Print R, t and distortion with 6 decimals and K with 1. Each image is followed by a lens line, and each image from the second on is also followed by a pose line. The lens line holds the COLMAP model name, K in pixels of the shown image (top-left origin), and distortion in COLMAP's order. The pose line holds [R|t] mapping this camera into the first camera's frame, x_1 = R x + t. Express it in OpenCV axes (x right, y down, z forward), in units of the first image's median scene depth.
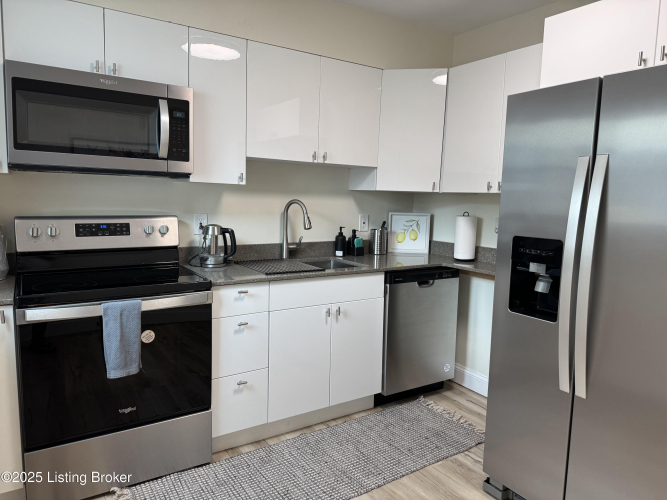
lens RADIAL K [[468.6, 0, 330.7], [0, 468.6, 249.7], [0, 0, 1]] dist [0.091261, -0.119357]
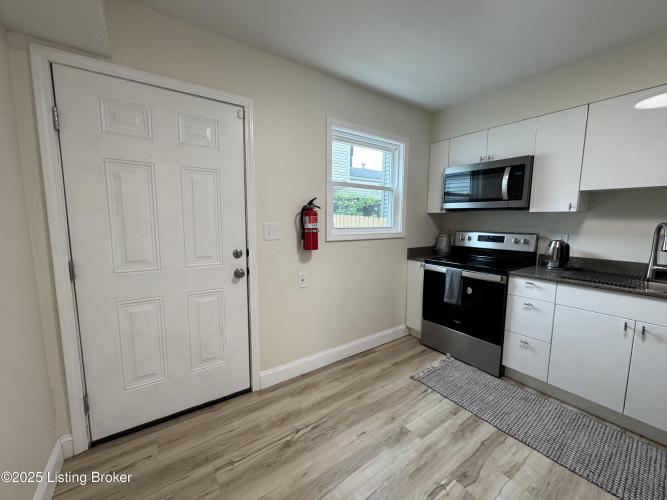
lens RADIAL K [[266.5, 0, 333.5], [0, 266.5, 250.0], [0, 0, 1]] dist [-0.001277, -0.000226]
pose [[0.046823, 0.094018, -0.994469, 0.591736], [-0.115746, 0.989365, 0.088085, -0.017402], [0.992175, 0.110981, 0.057207, 0.296790]]
